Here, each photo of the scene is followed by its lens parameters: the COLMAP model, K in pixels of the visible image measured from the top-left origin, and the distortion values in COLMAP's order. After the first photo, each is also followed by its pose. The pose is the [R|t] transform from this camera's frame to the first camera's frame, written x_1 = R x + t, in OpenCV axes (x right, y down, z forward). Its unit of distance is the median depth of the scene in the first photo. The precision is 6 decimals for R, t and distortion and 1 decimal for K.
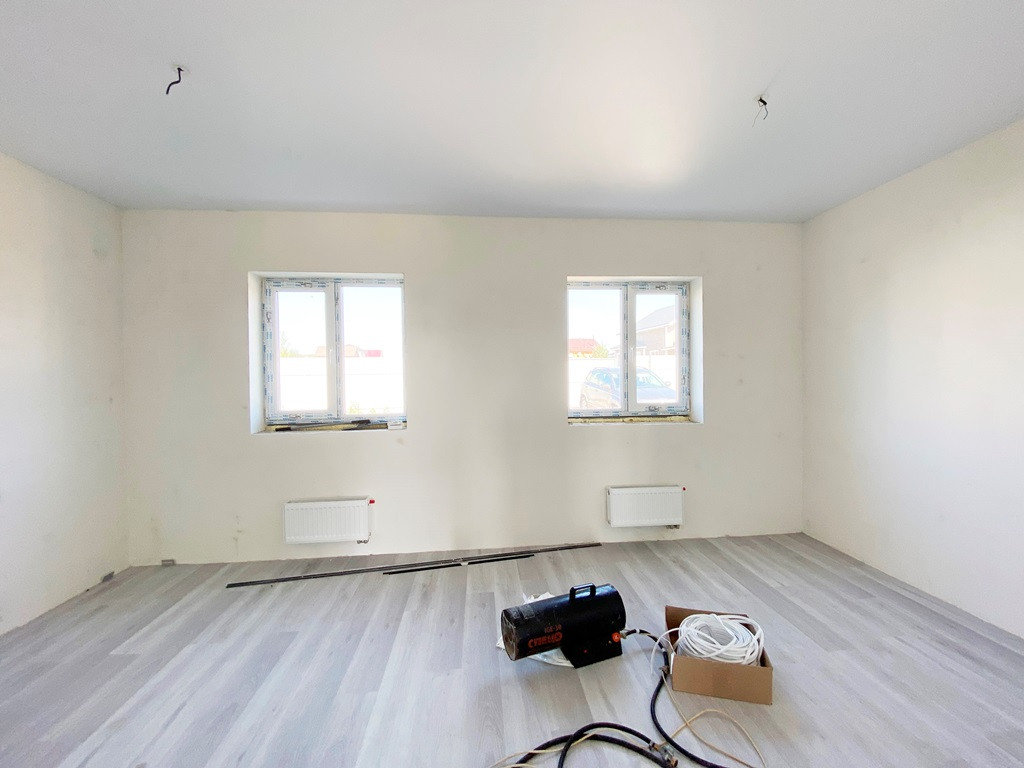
lens RADIAL K [[413.0, 0, 513.1], [0, 413.0, 381.3], [0, 0, 1]] dist [0.027569, -0.023179]
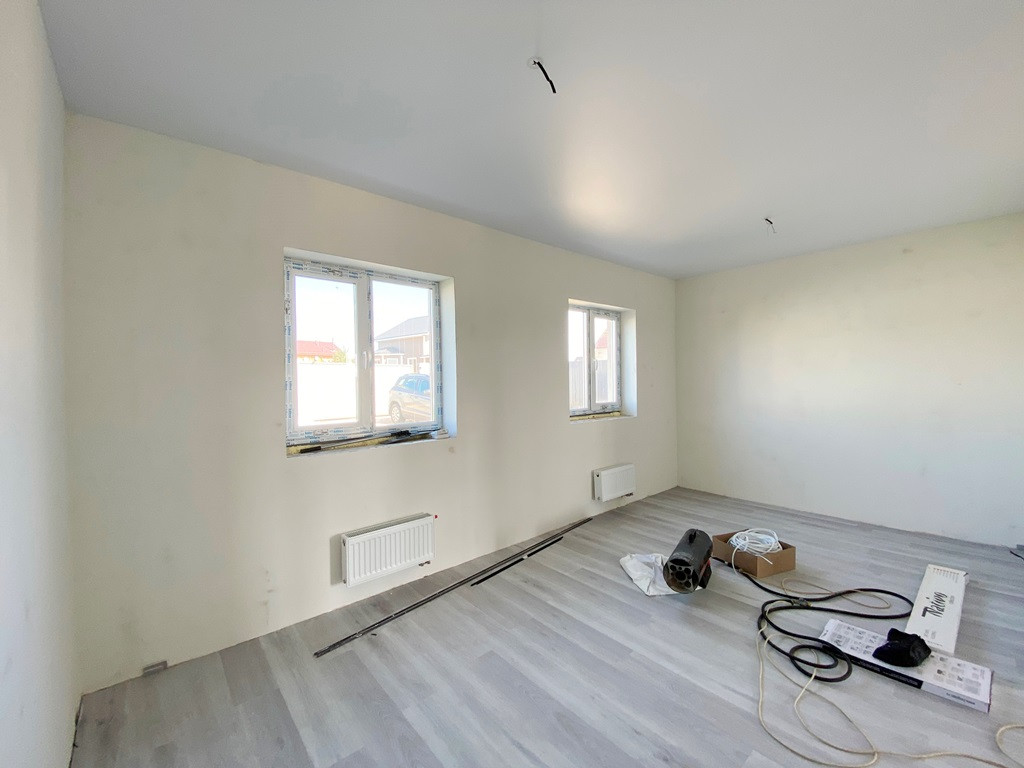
lens RADIAL K [[412.9, 0, 515.2], [0, 412.9, 381.7], [0, 0, 1]] dist [0.043776, -0.035291]
pose [[0.812242, -0.001941, 0.583318, -0.691611], [0.010590, 0.999879, -0.011420, -0.001618], [-0.583225, 0.015453, 0.812164, 0.122182]]
